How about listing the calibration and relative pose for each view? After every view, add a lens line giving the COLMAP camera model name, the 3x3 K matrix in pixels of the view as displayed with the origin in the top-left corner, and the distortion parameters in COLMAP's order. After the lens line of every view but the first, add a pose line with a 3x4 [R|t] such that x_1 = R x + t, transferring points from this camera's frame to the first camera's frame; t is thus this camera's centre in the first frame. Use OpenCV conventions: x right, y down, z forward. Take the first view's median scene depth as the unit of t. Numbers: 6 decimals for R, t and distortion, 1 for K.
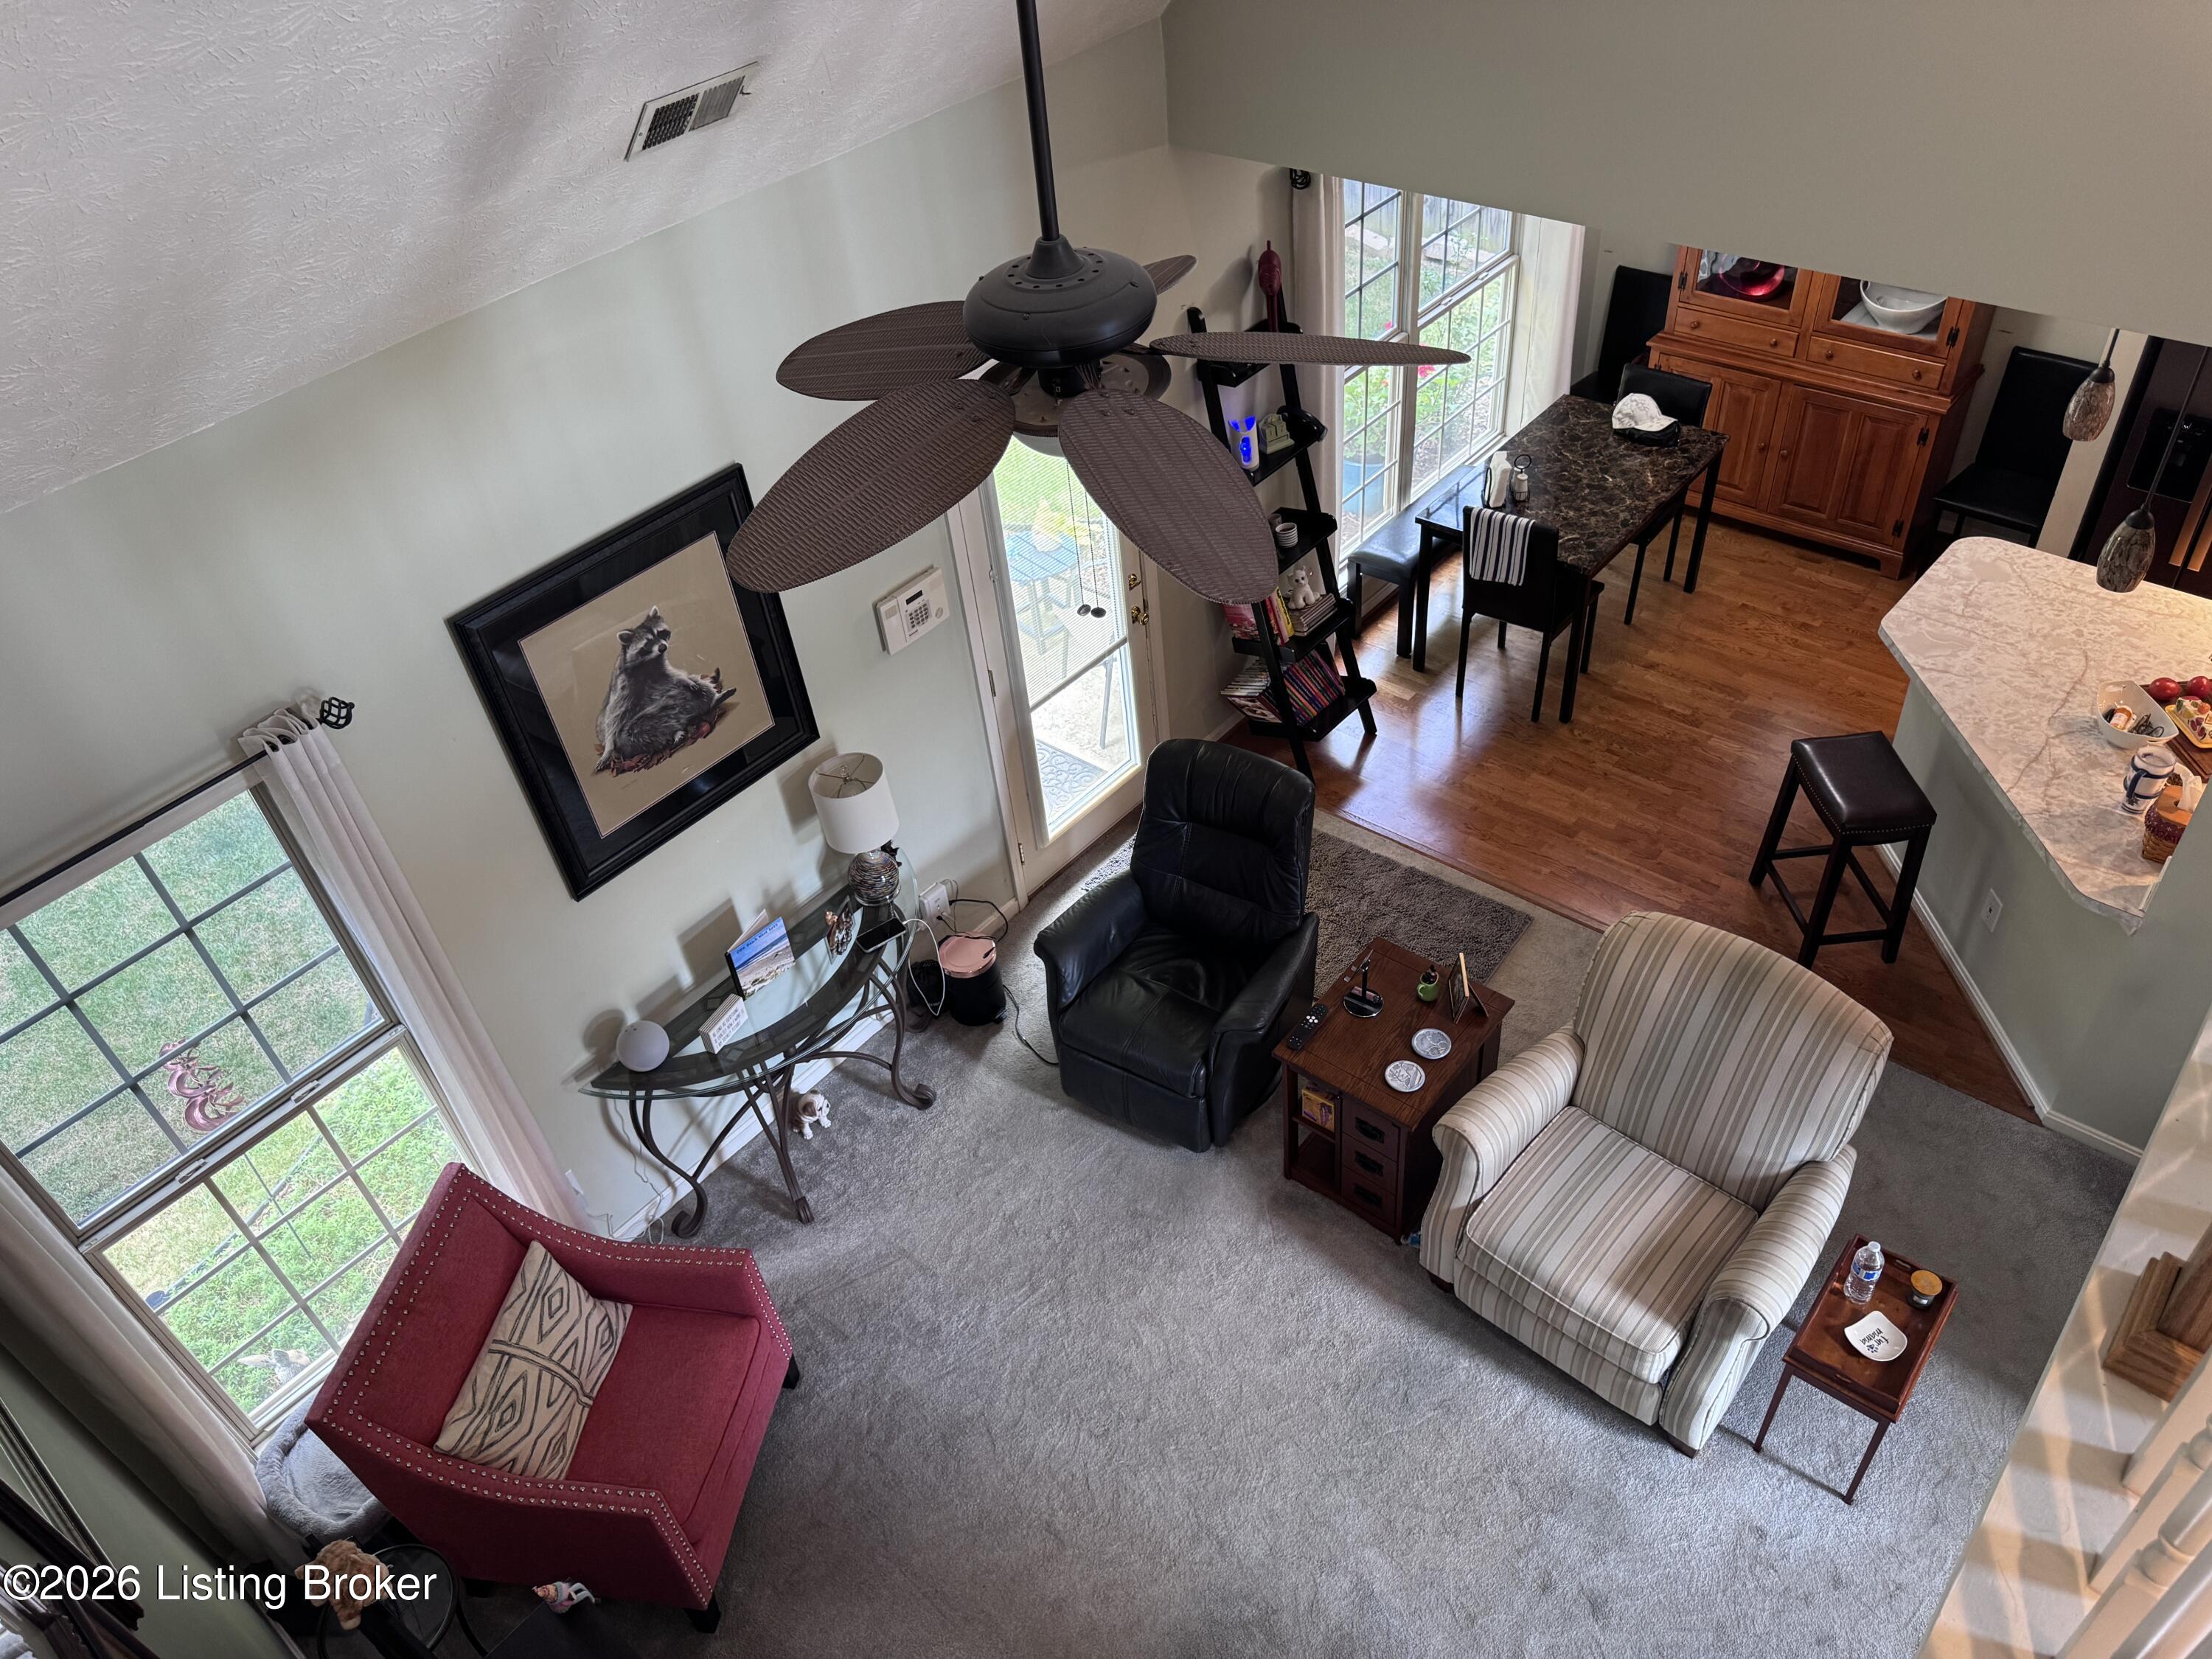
lens RADIAL K [[1581.5, 0, 1108.9], [0, 1581.5, 829.5], [0, 0, 1]] dist [0.002512, 0.000044]
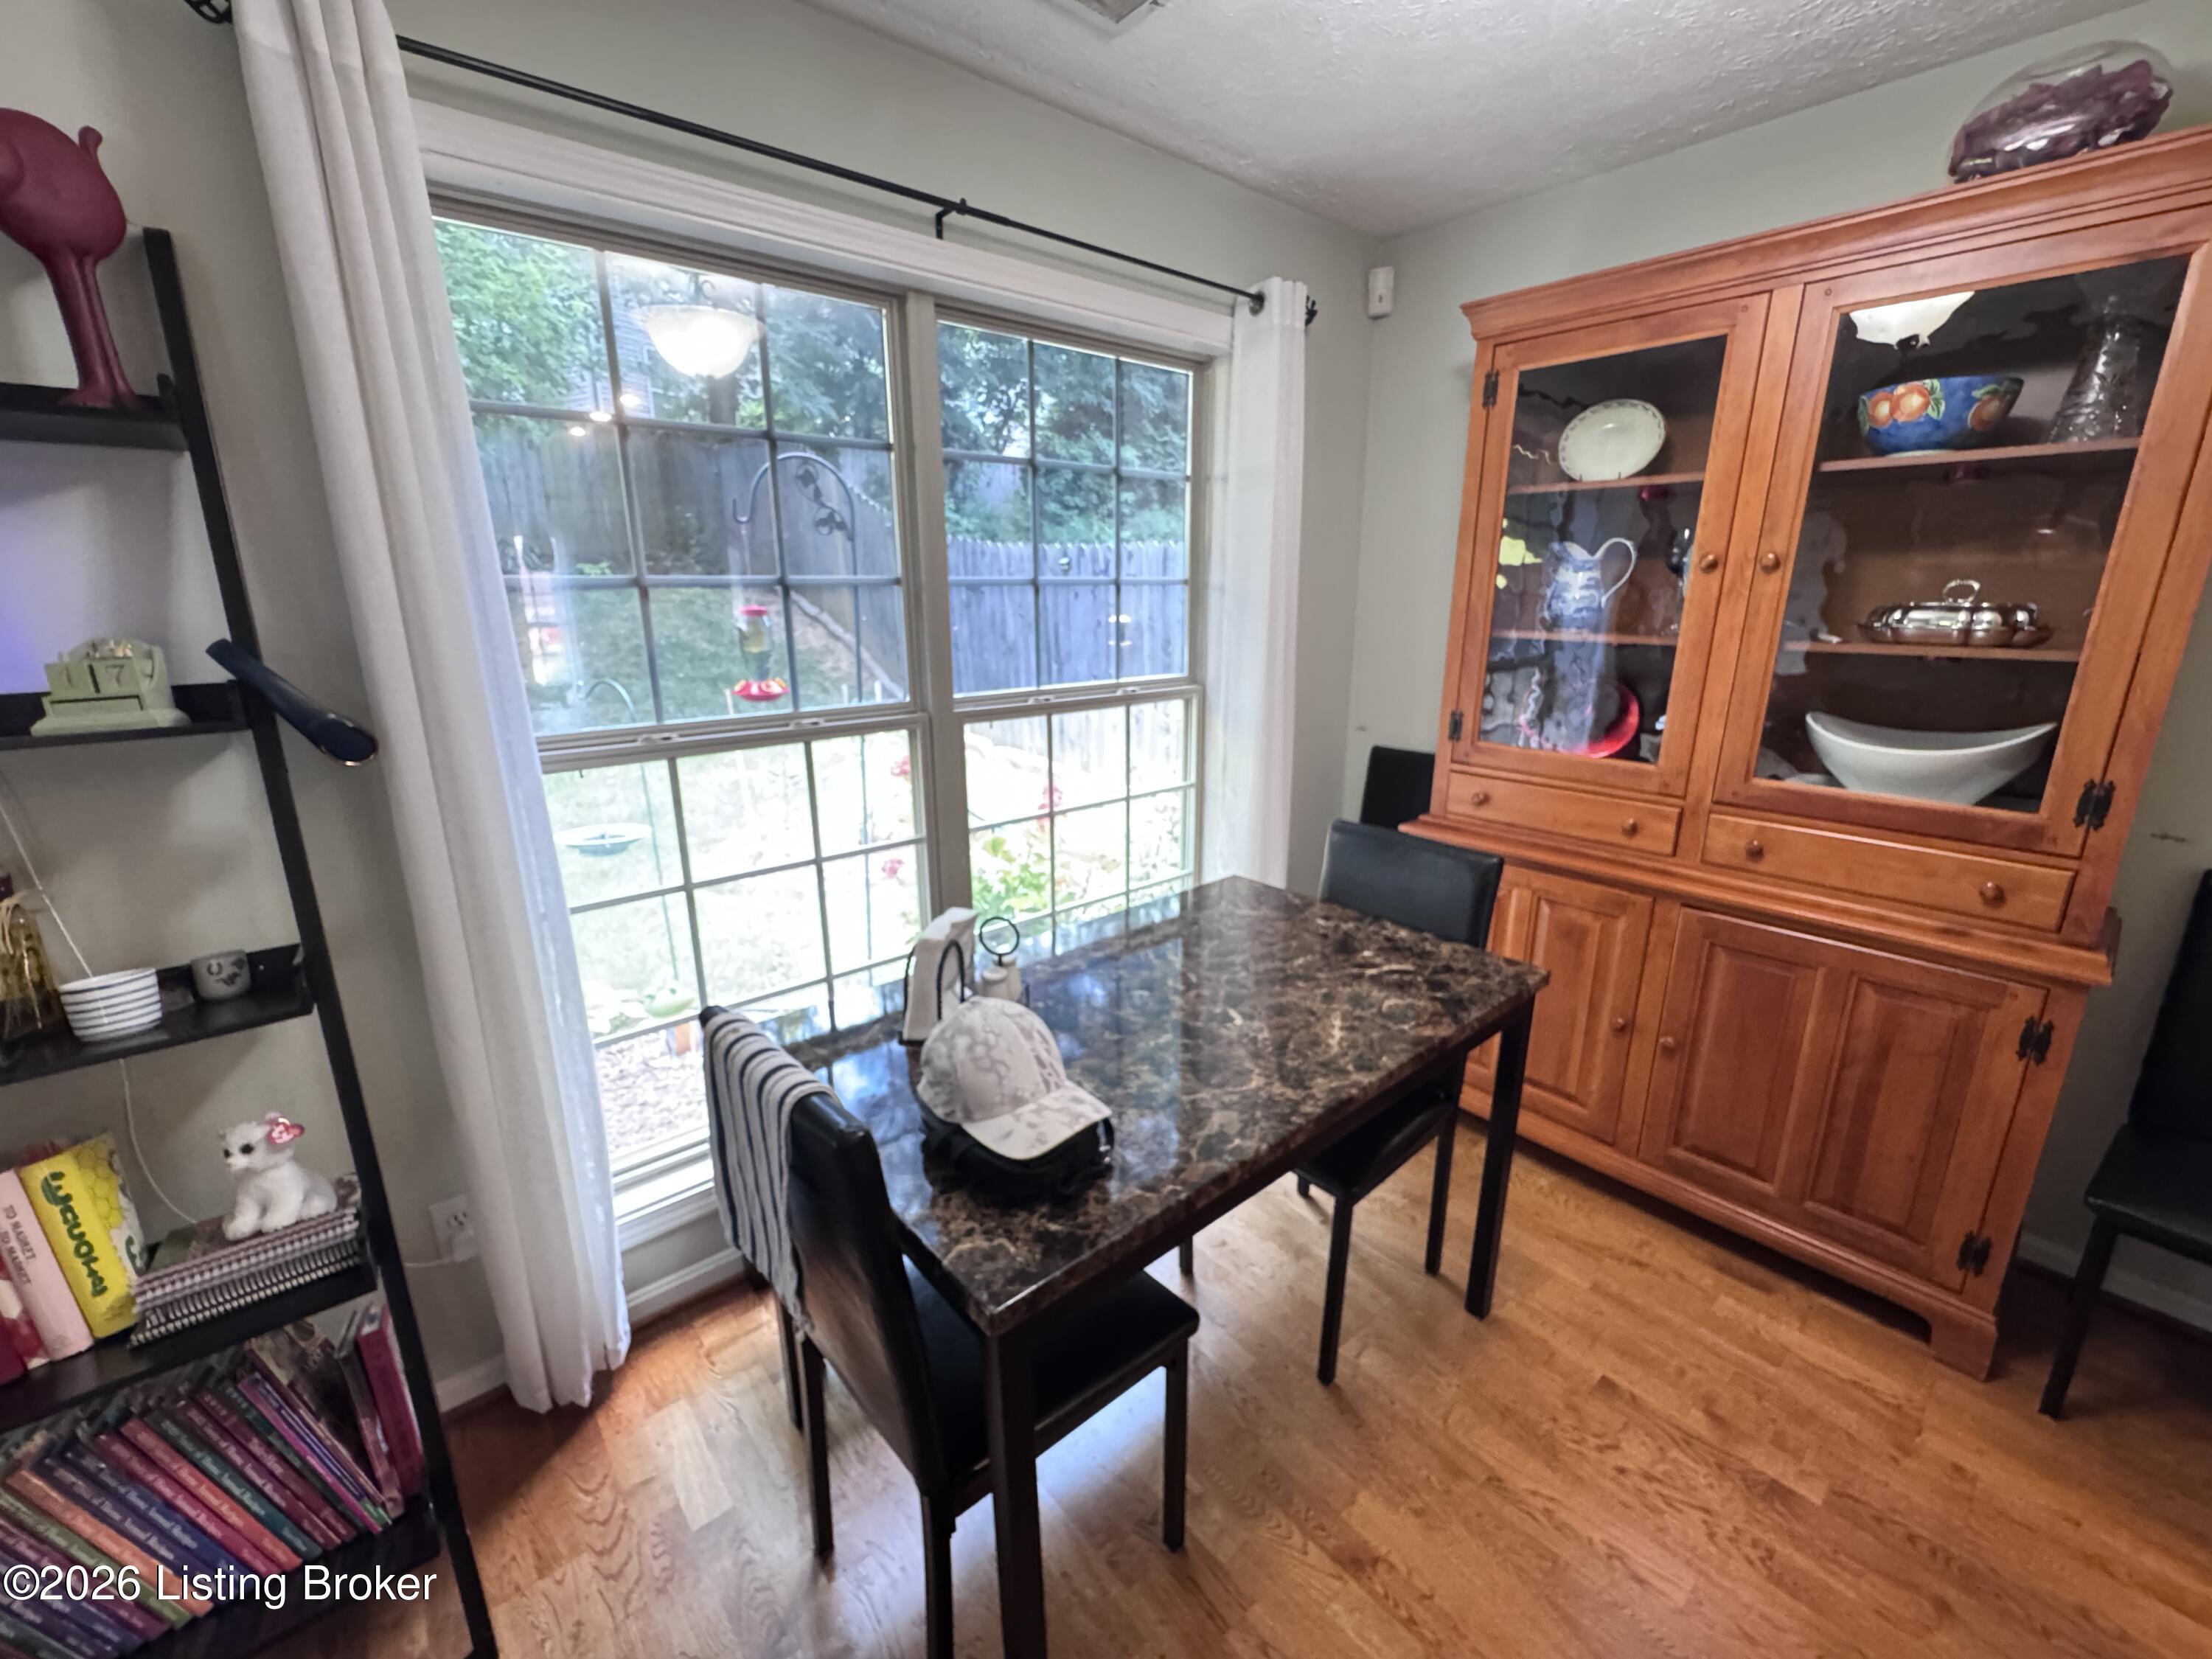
lens RADIAL K [[886.7, 0, 1112.7], [0, 886.7, 822.9], [0, 0, 1]] dist [-0.001655, -0.000286]
pose [[0.984646, 0.121271, -0.125563, 0.284026], [-0.164337, 0.886548, -0.432464, -0.151140], [0.058873, 0.446459, 0.892865, 0.717165]]
